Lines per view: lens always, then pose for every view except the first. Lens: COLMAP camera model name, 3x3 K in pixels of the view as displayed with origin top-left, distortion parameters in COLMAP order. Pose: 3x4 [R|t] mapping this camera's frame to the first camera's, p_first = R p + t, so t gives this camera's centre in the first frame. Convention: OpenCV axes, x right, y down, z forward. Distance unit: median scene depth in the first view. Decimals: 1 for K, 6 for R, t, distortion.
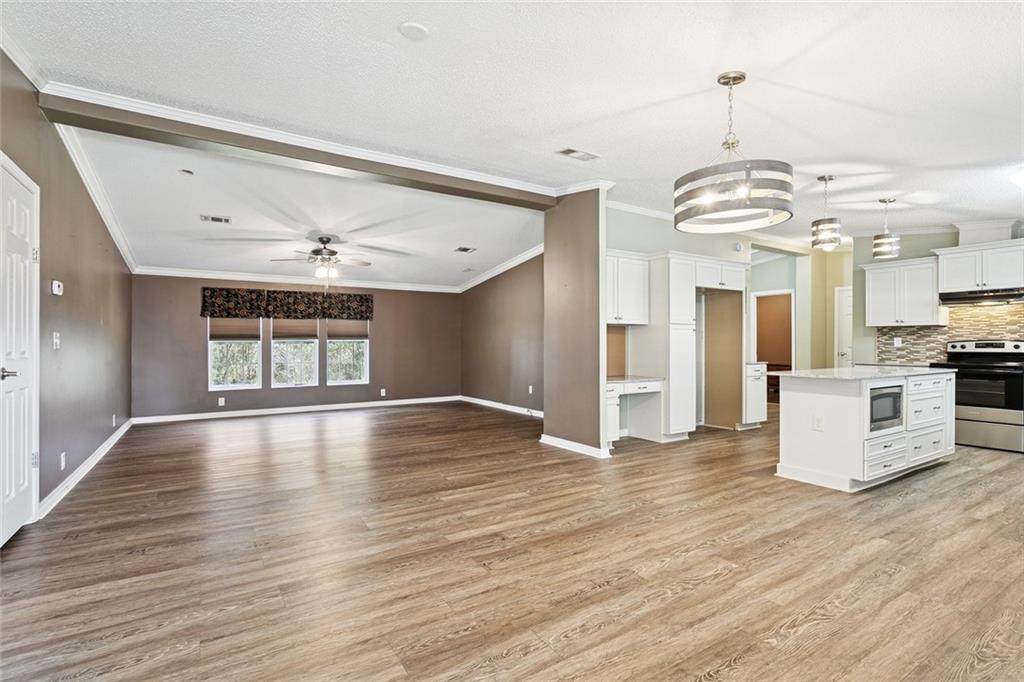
lens RADIAL K [[495.5, 0, 513.5], [0, 495.5, 341.3], [0, 0, 1]] dist [-0.000263, -0.000018]
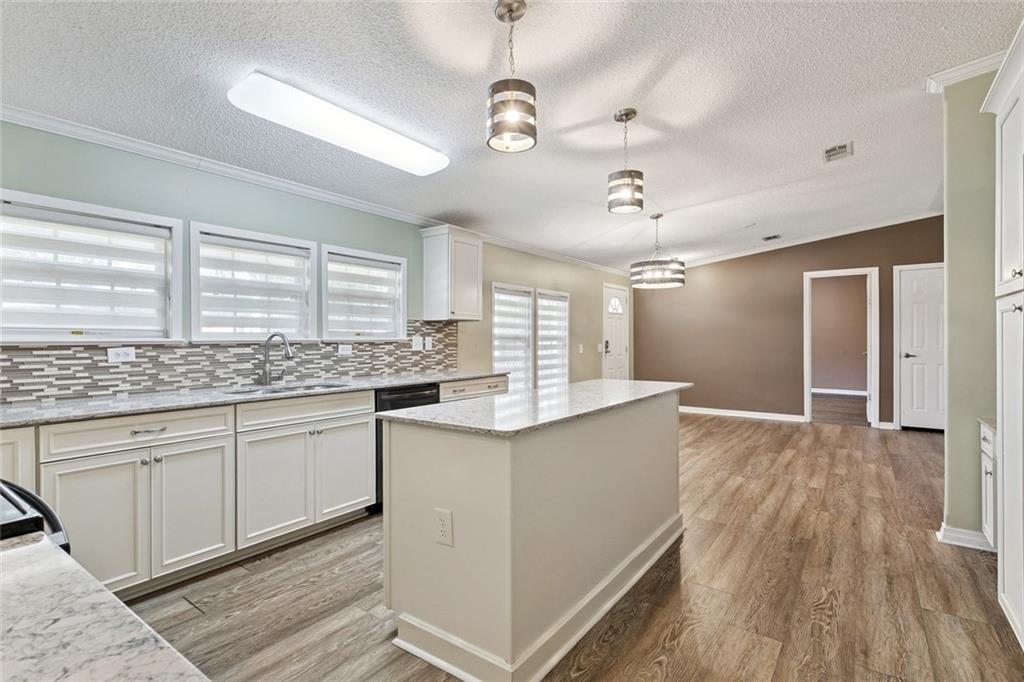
lens RADIAL K [[495.5, 0, 512.1], [0, 495.5, 338.3], [0, 0, 1]] dist [-0.000263, -0.000018]
pose [[-0.926053, 0.001658, -0.377390, 1.121877], [0.000894, 0.999997, 0.002201, -0.013625], [0.377393, 0.001701, -0.926052, 1.703967]]
